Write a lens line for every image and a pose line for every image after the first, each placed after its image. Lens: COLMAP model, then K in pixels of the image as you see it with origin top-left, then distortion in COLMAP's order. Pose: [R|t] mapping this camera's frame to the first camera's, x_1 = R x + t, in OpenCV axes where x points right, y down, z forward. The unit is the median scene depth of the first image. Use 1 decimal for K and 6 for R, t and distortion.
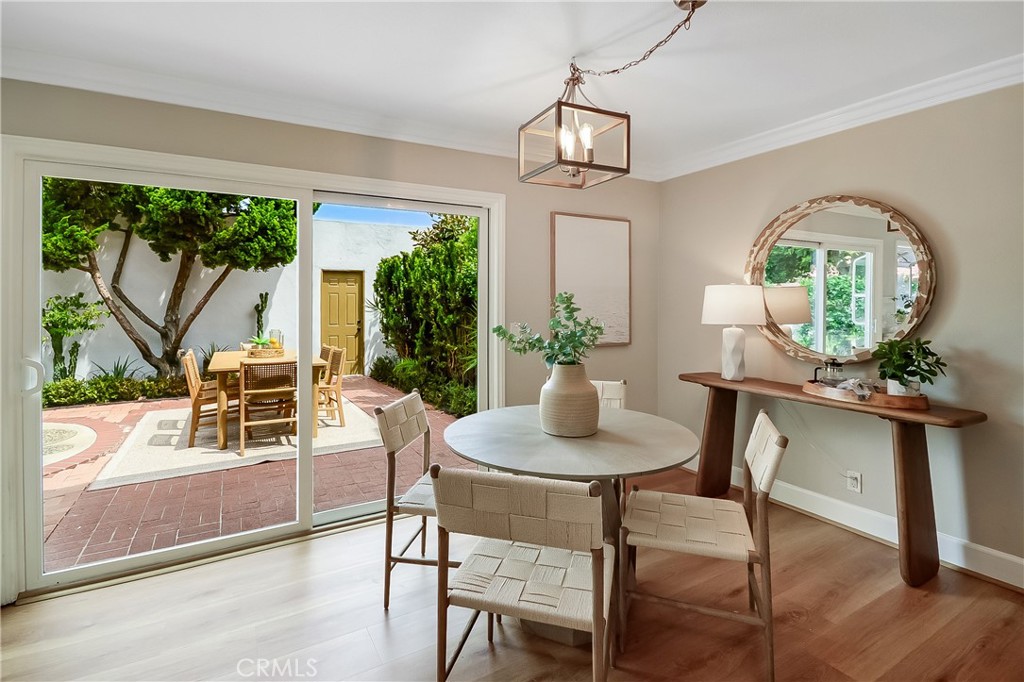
lens RADIAL K [[487.5, 0, 510.6], [0, 487.5, 302.8], [0, 0, 1]] dist [0.013877, -0.012297]
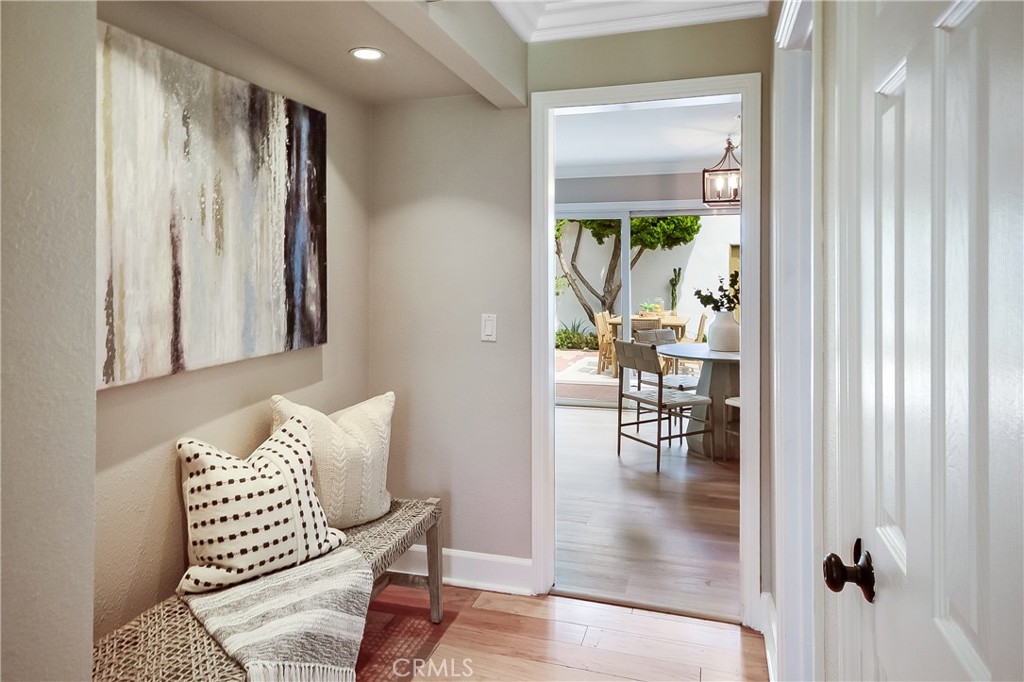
lens RADIAL K [[627.5, 0, 512.0], [0, 627.5, 341.0], [0, 0, 1]] dist [0.000227, -0.000001]
pose [[0.684936, 0.079269, -0.724279, 0.333270], [-0.007045, 0.994738, 0.102207, 0.001494], [0.728569, -0.064903, 0.681890, -0.299496]]
